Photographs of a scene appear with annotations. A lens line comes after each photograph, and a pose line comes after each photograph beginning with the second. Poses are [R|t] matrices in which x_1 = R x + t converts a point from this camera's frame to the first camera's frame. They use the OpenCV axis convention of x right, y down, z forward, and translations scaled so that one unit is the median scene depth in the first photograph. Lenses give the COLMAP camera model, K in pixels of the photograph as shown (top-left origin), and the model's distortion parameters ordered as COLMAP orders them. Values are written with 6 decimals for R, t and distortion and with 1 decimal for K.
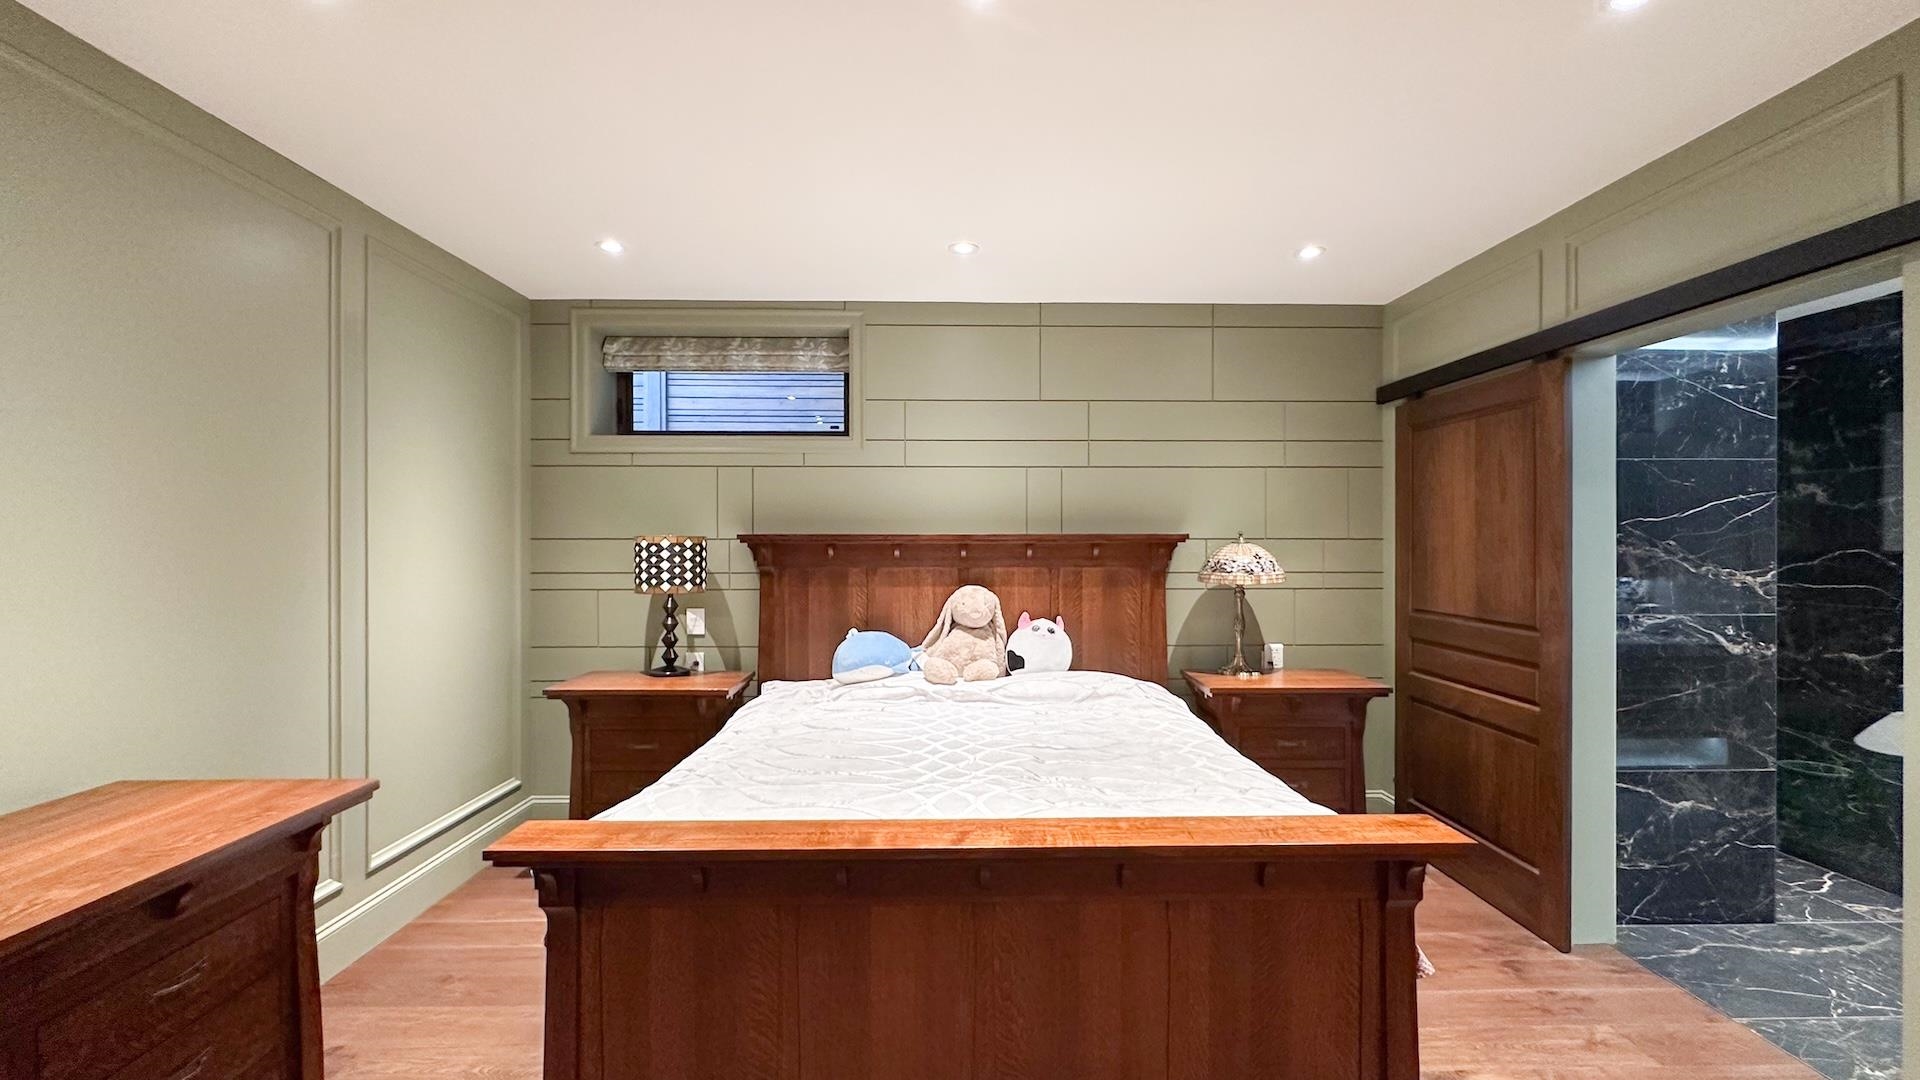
lens RADIAL K [[777.4, 0, 960.1], [0, 777.4, 540.2], [0, 0, 1]] dist [-0.004240, 0.000685]
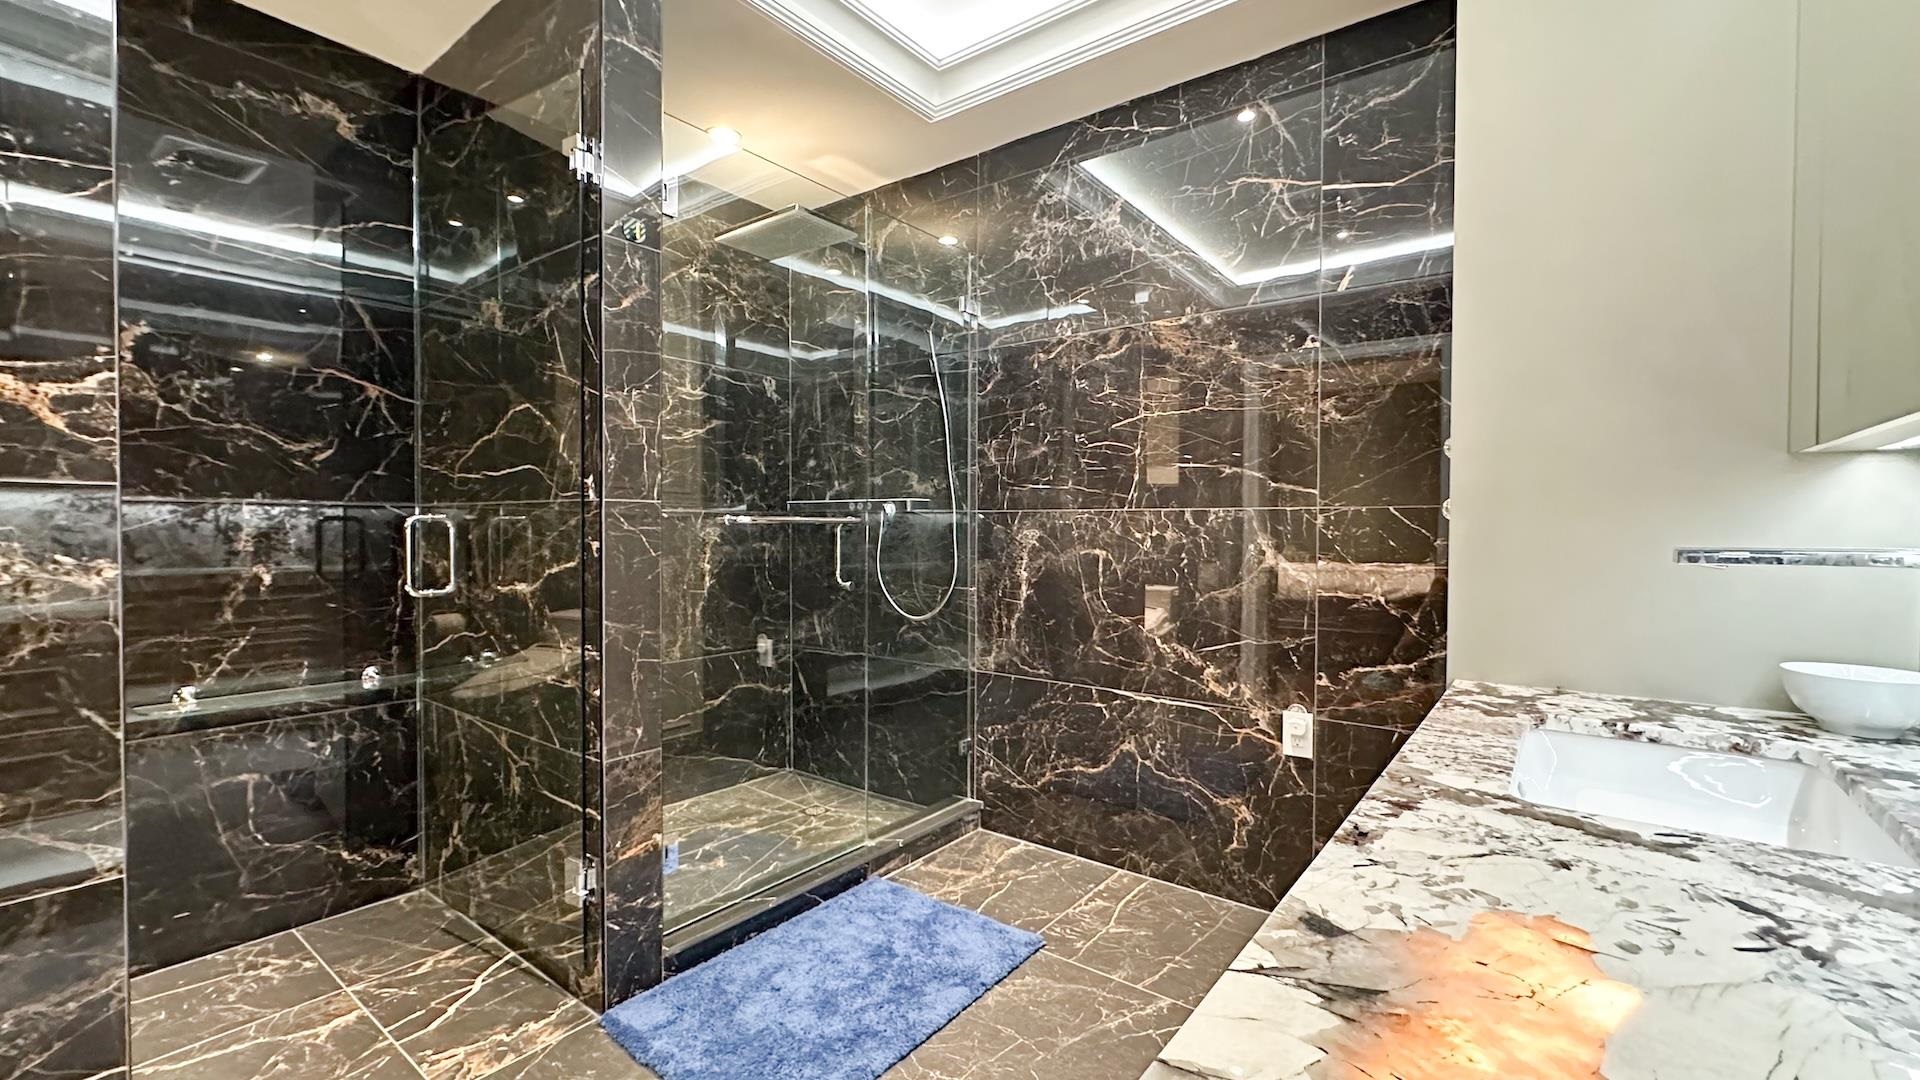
lens RADIAL K [[777.4, 0, 960.9], [0, 777.4, 536.1], [0, 0, 1]] dist [-0.004240, 0.000685]
pose [[0.621784, -0.009906, 0.783126, 1.011688], [-0.000464, 0.999915, 0.013016, 0.117322], [-0.783188, -0.008456, 0.621727, 0.420043]]
